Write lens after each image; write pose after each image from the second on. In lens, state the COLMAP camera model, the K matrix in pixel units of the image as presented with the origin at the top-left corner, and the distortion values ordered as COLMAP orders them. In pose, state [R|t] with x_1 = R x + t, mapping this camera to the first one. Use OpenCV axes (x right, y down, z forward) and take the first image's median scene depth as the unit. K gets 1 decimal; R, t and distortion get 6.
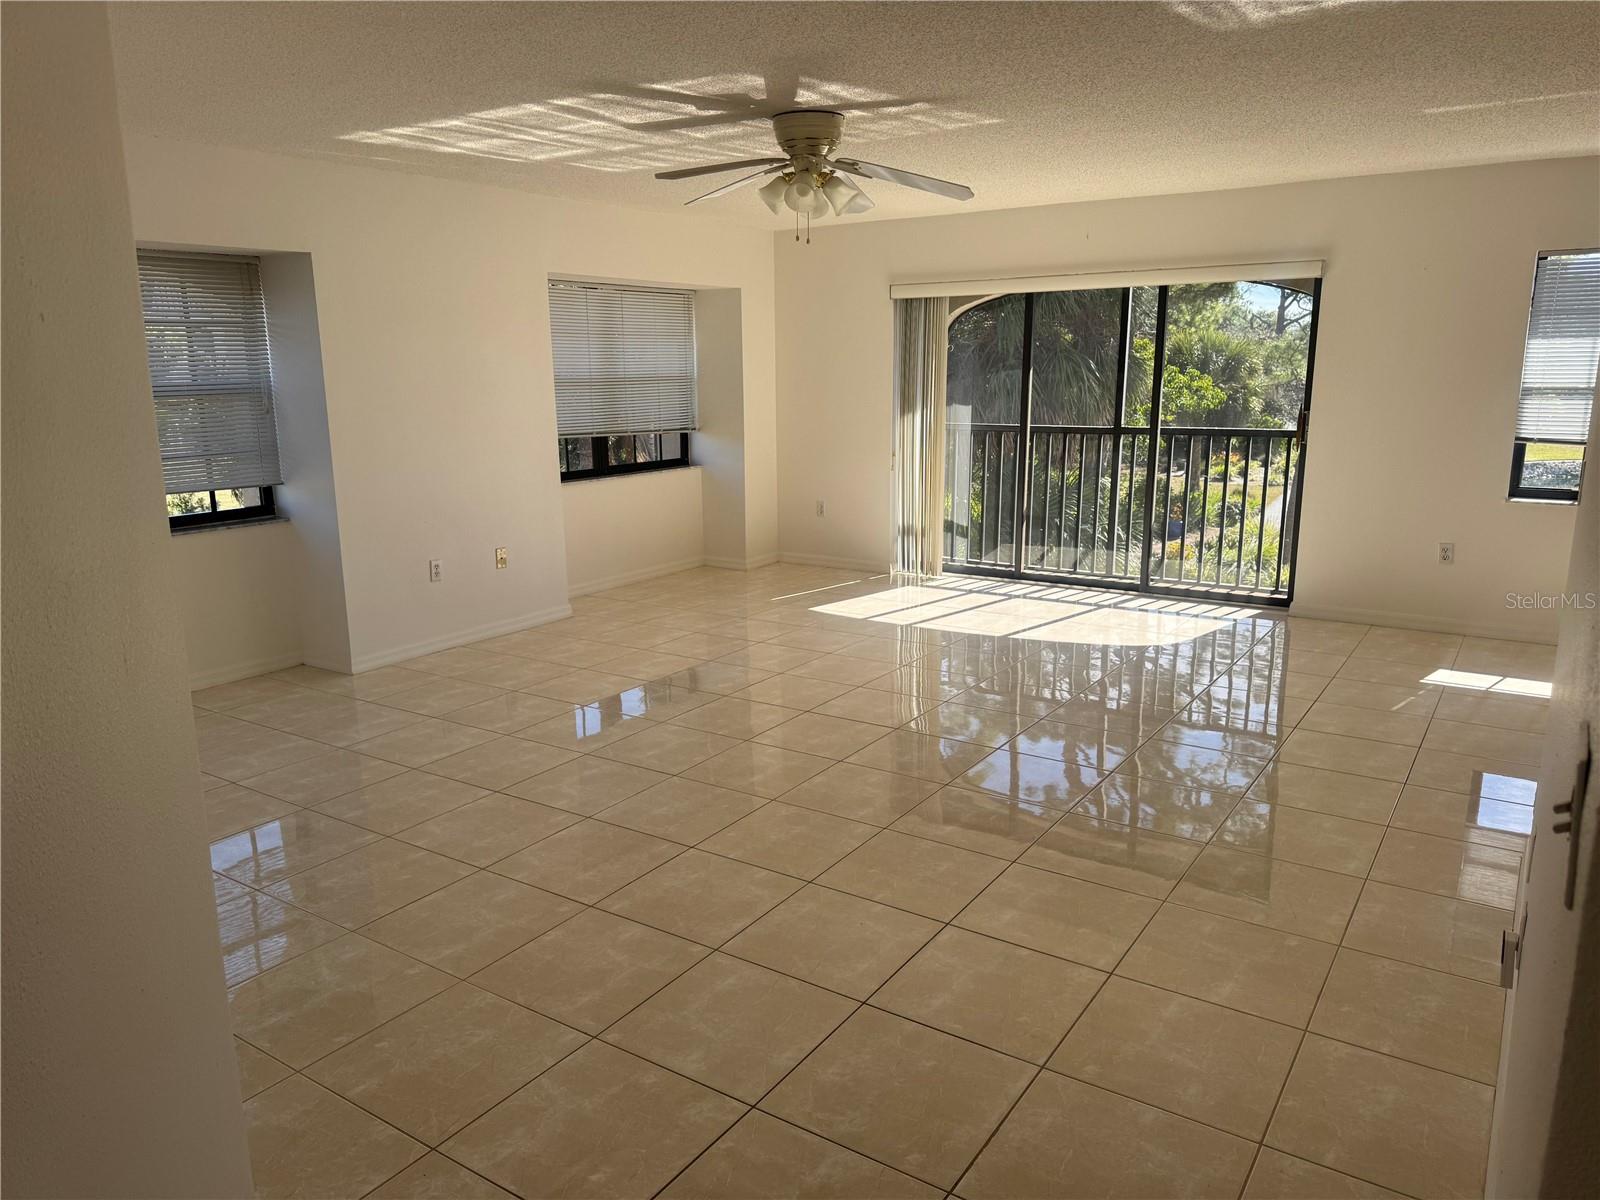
lens RADIAL K [[1122.1, 0, 799.1], [0, 1122.1, 606.9], [0, 0, 1]] dist [0.080792, -0.090111]
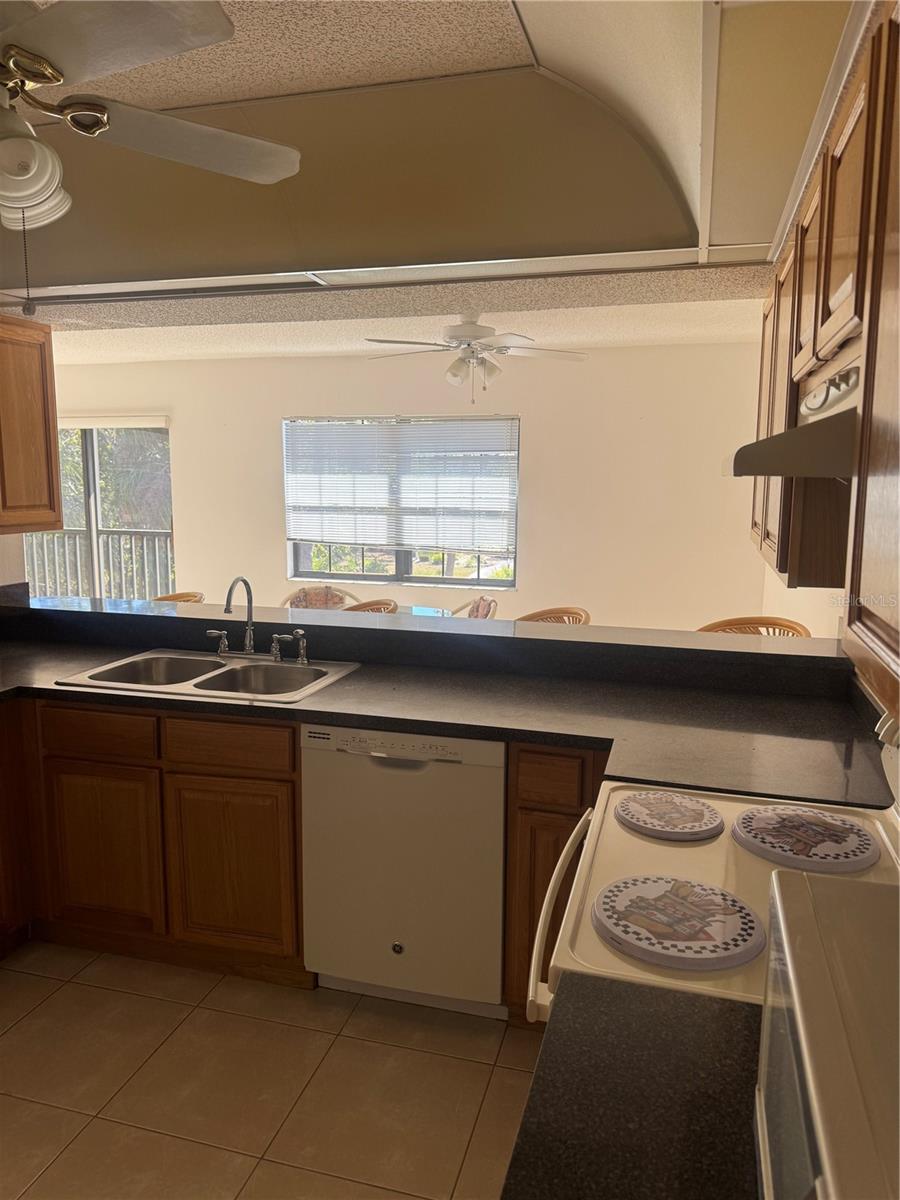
lens RADIAL K [[841.5, 0, 446.3], [0, 841.5, 599.9], [0, 0, 1]] dist [0.080792, -0.090111]
pose [[0.951667, -0.015315, 0.306750, 0.564662], [0.041726, 0.995943, -0.079727, 0.037176], [-0.304284, 0.088673, 0.948445, -0.141707]]
